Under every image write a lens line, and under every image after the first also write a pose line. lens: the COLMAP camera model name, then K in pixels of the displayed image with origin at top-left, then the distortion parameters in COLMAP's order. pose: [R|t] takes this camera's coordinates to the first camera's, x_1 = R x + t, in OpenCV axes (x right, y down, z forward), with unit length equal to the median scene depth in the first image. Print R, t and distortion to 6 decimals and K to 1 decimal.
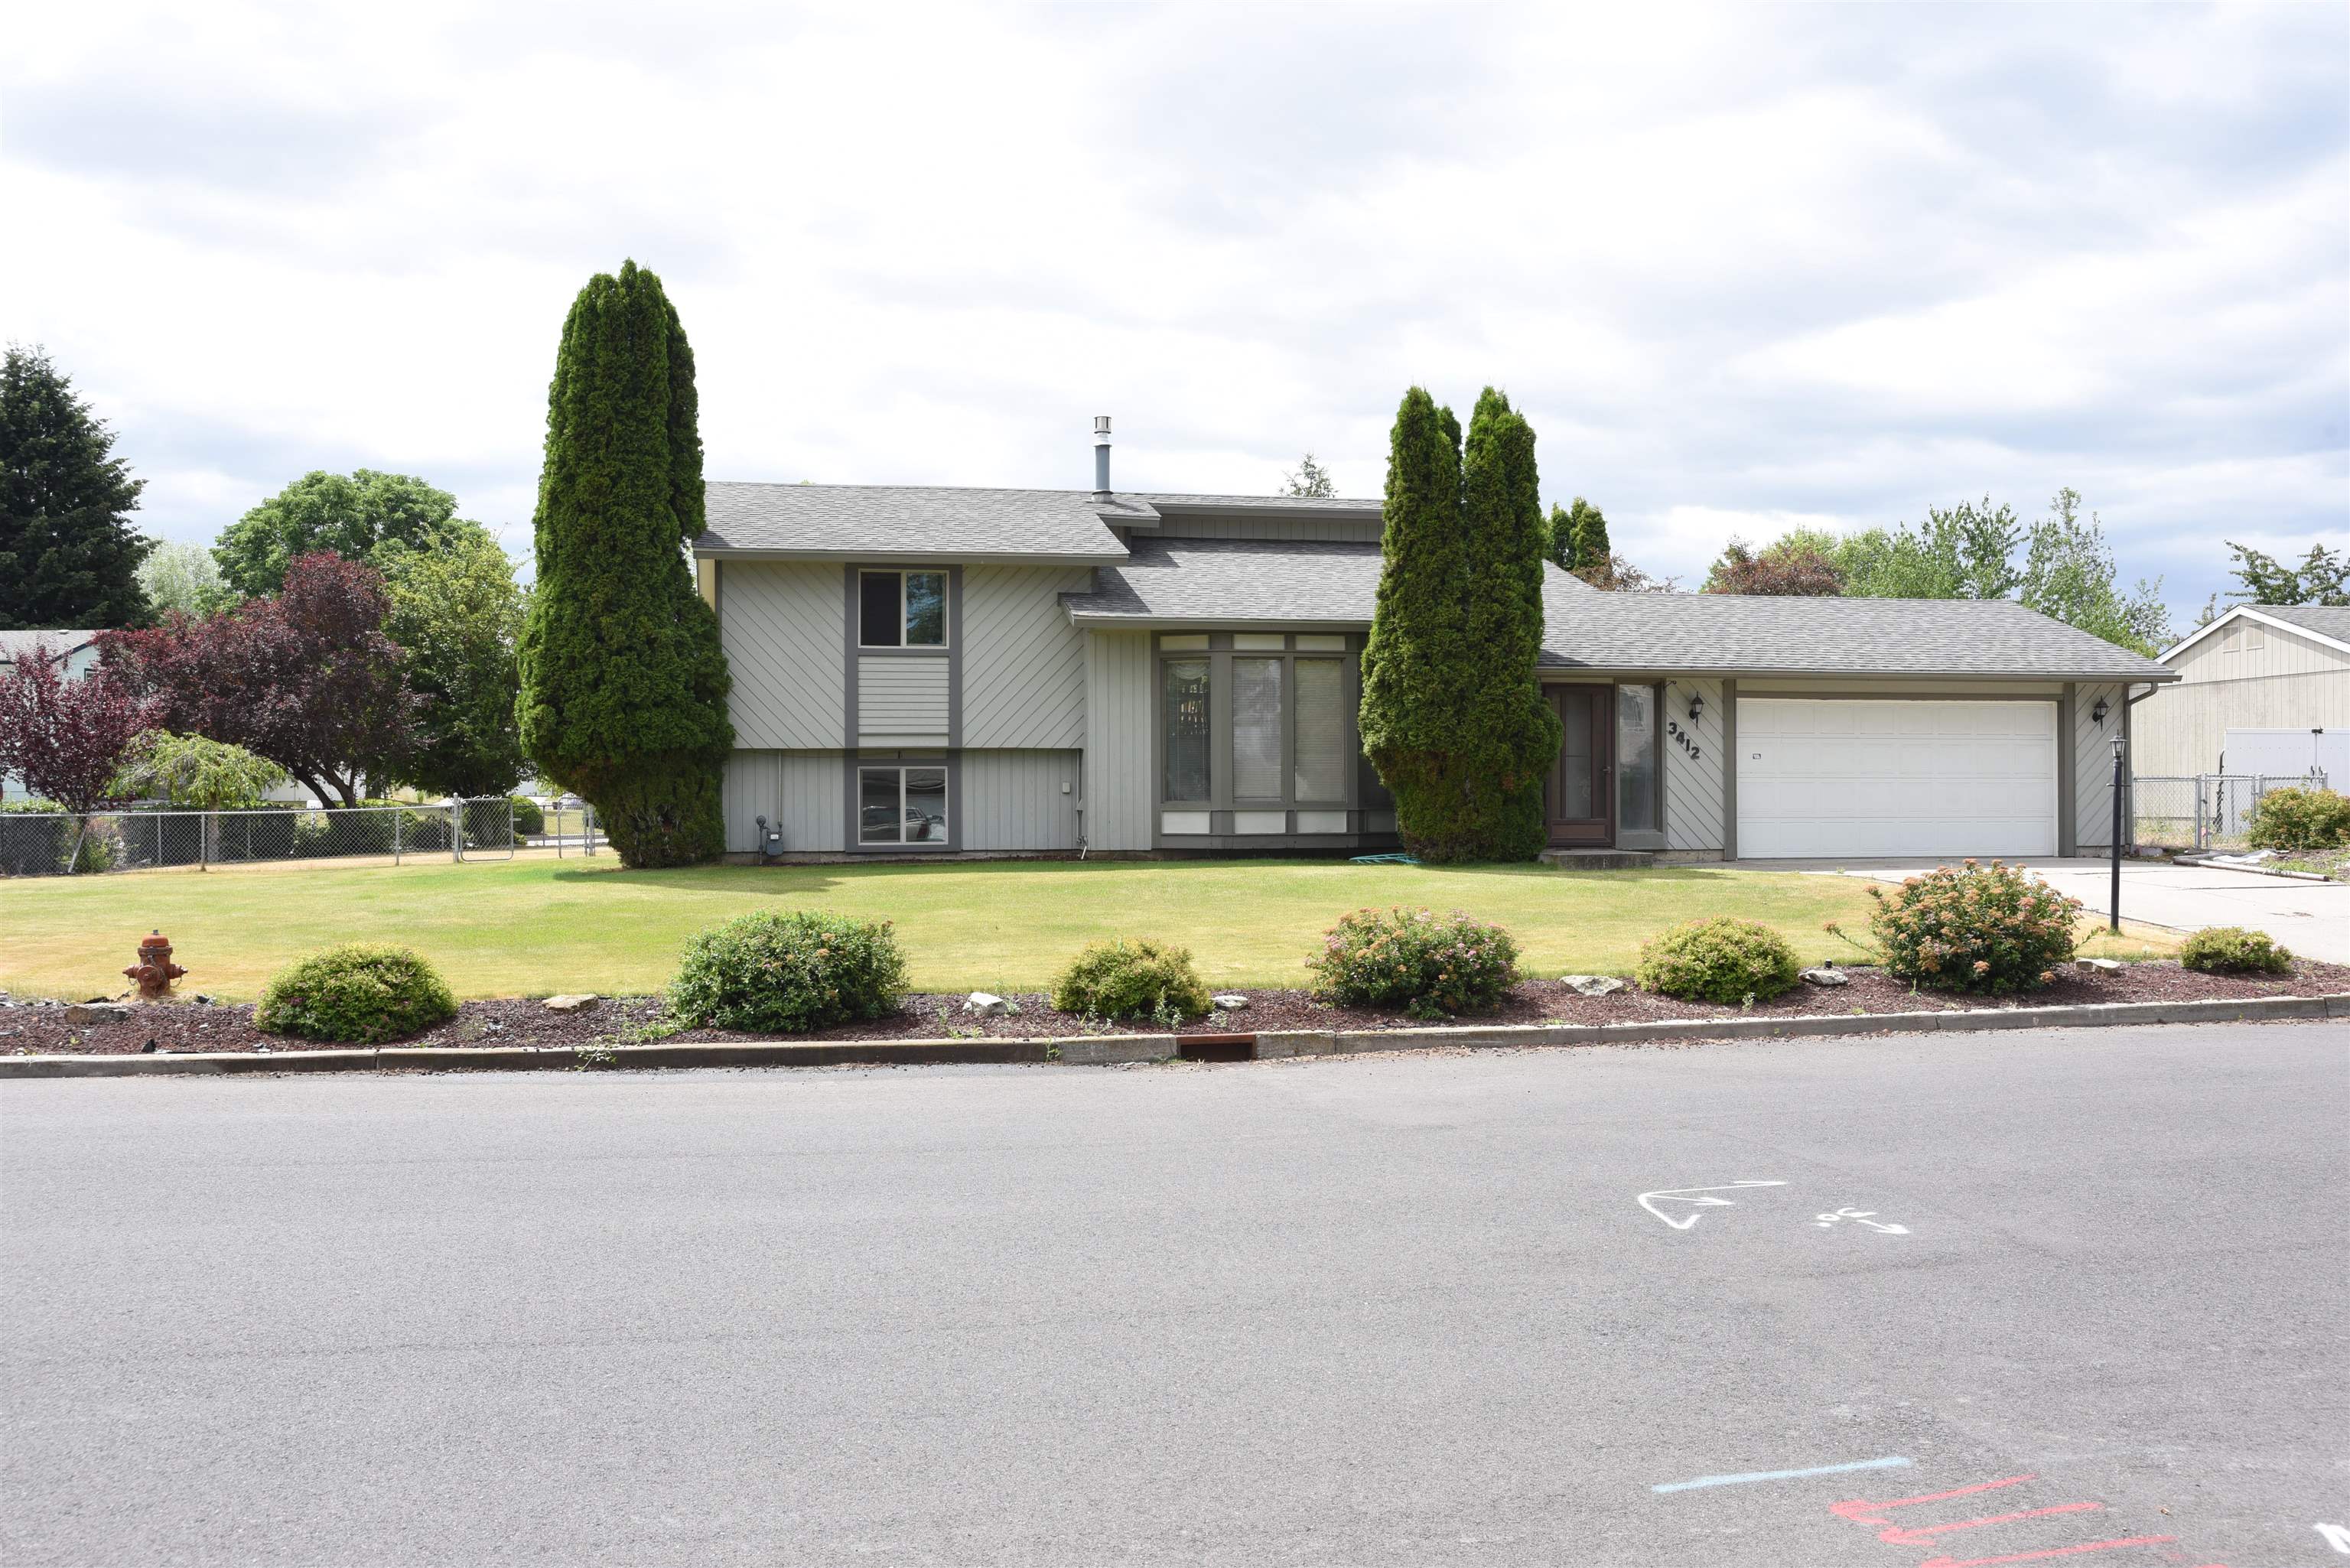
lens RADIAL K [[2167.9, 0, 1175.0], [0, 2167.9, 784.0], [0, 0, 1]] dist [-0.100341, 0.148852]
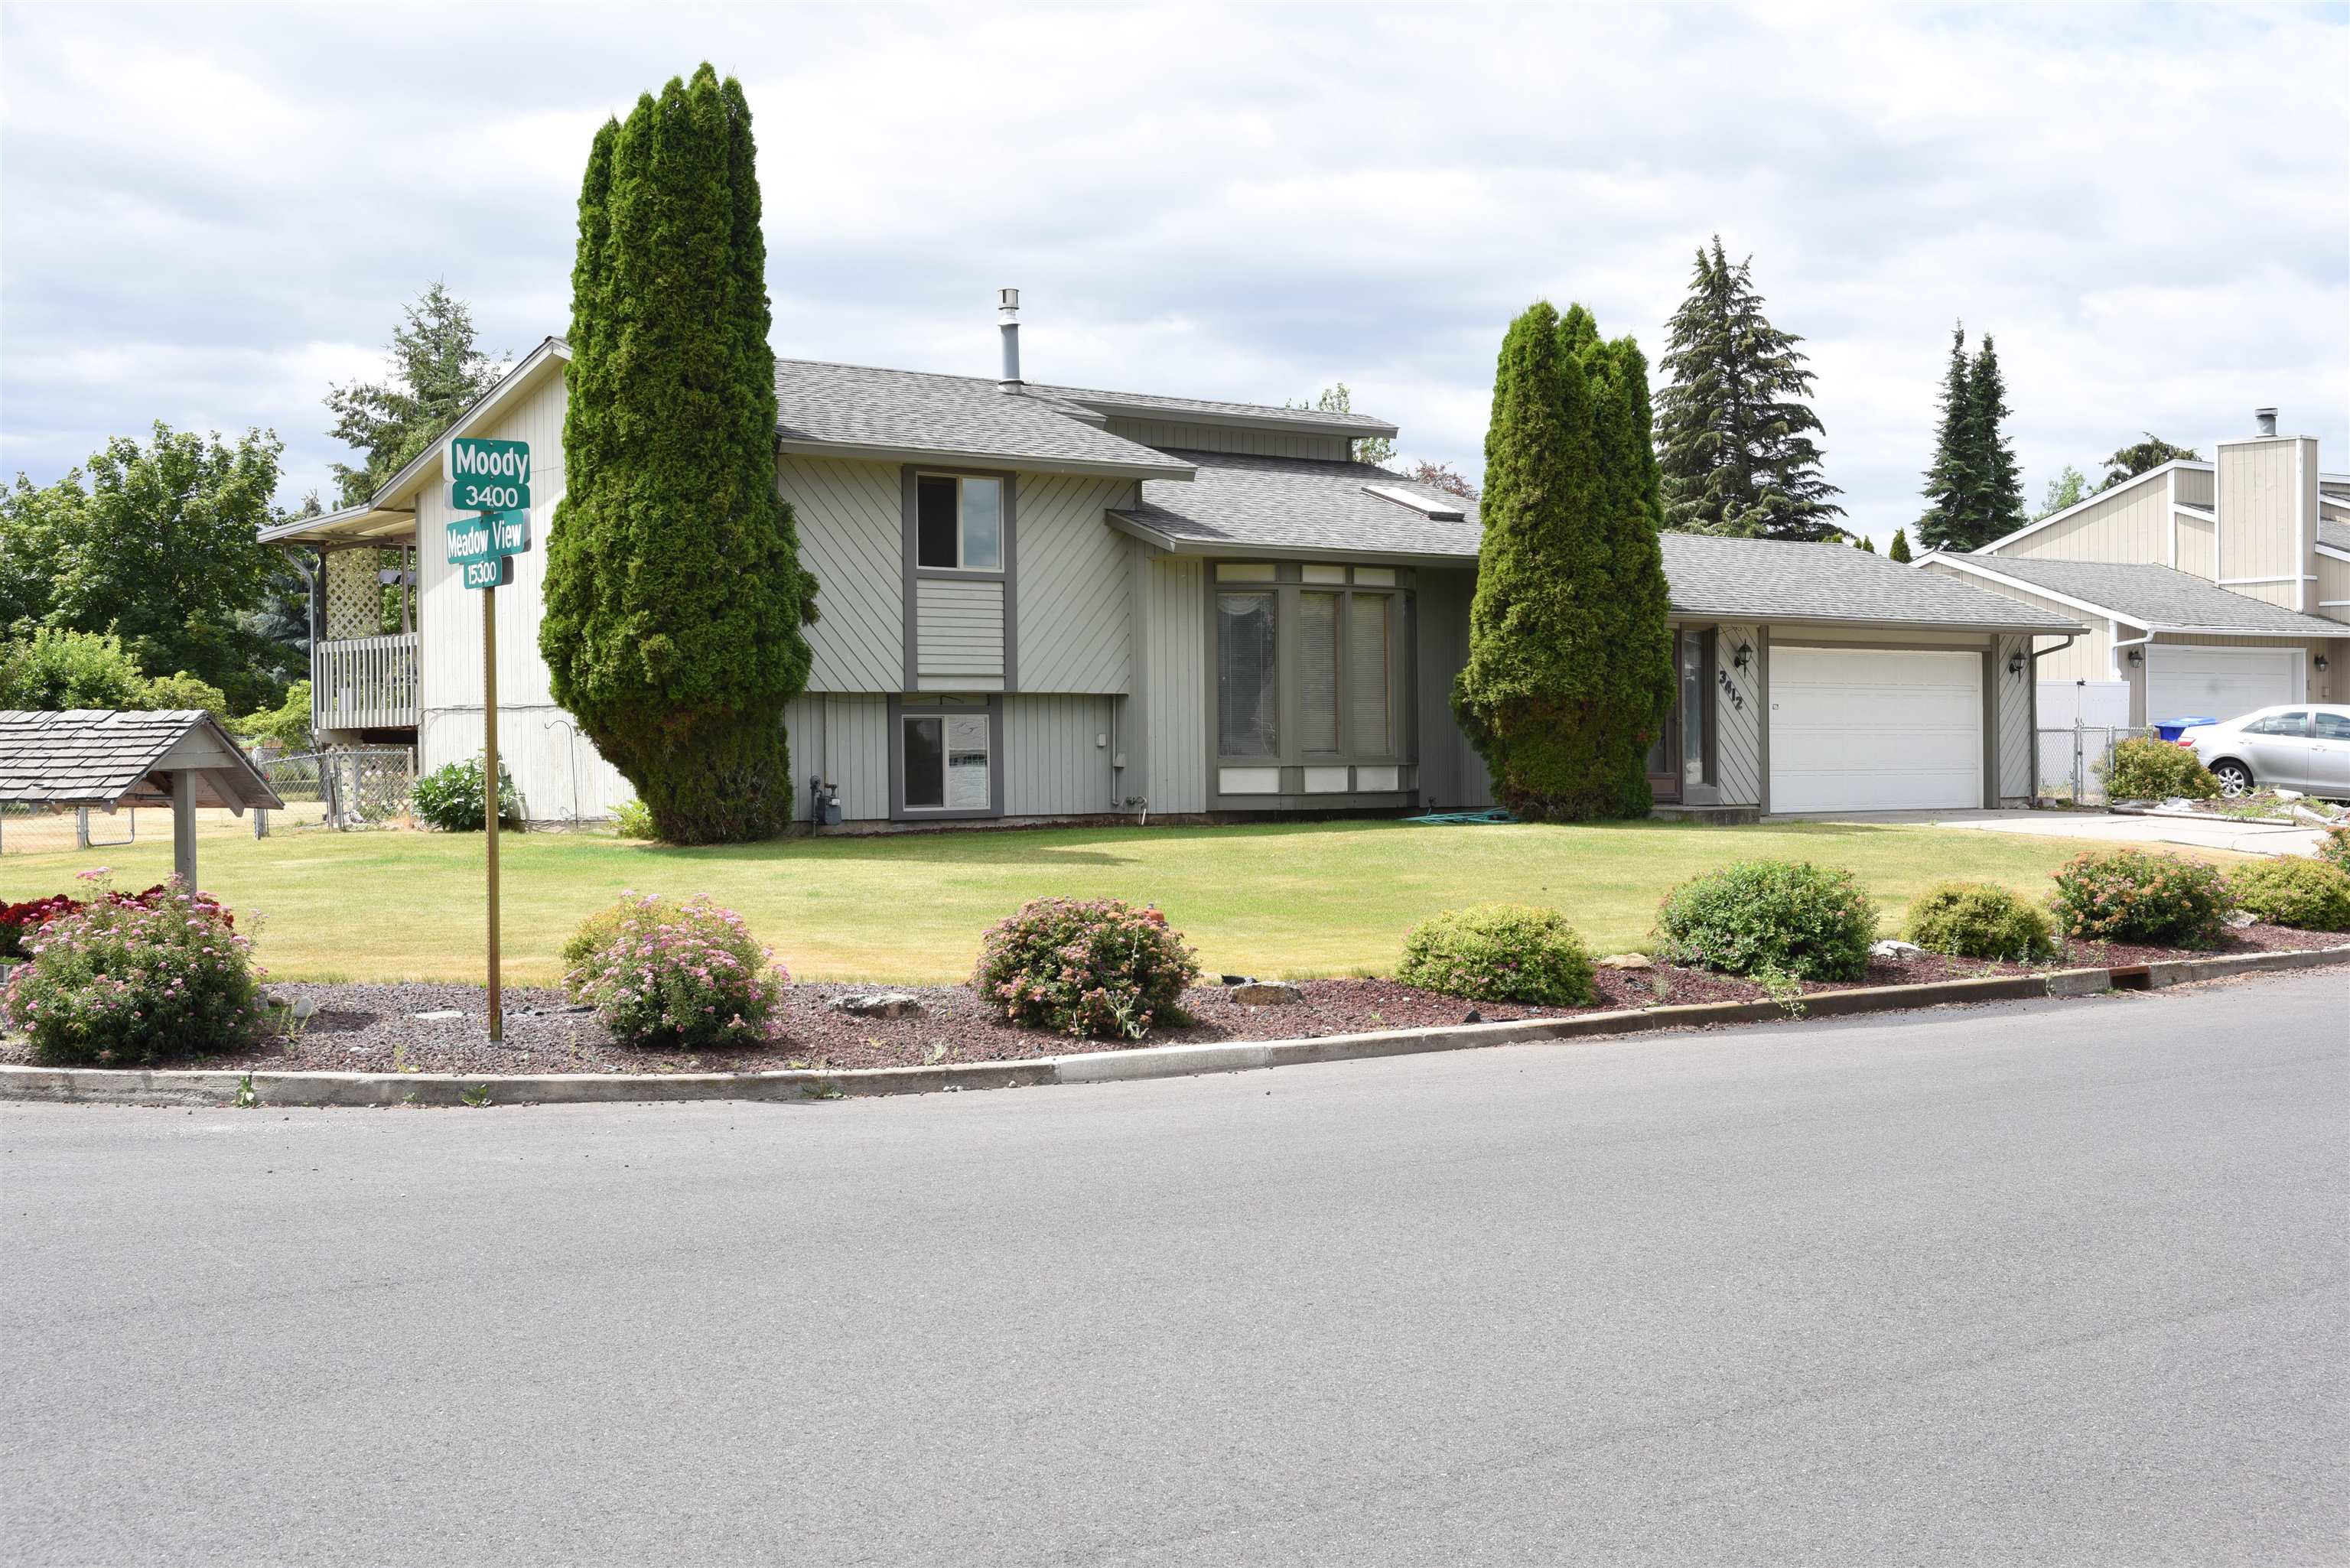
lens RADIAL K [[3061.4, 0, 1175.0], [0, 3061.4, 784.0], [0, 0, 1]] dist [-0.009696, -0.033416]
pose [[0.867202, -0.008152, 0.497890, -0.631315], [0.000511, 0.999880, 0.015481, 0.000244], [-0.497957, -0.013171, 0.867102, -0.047495]]
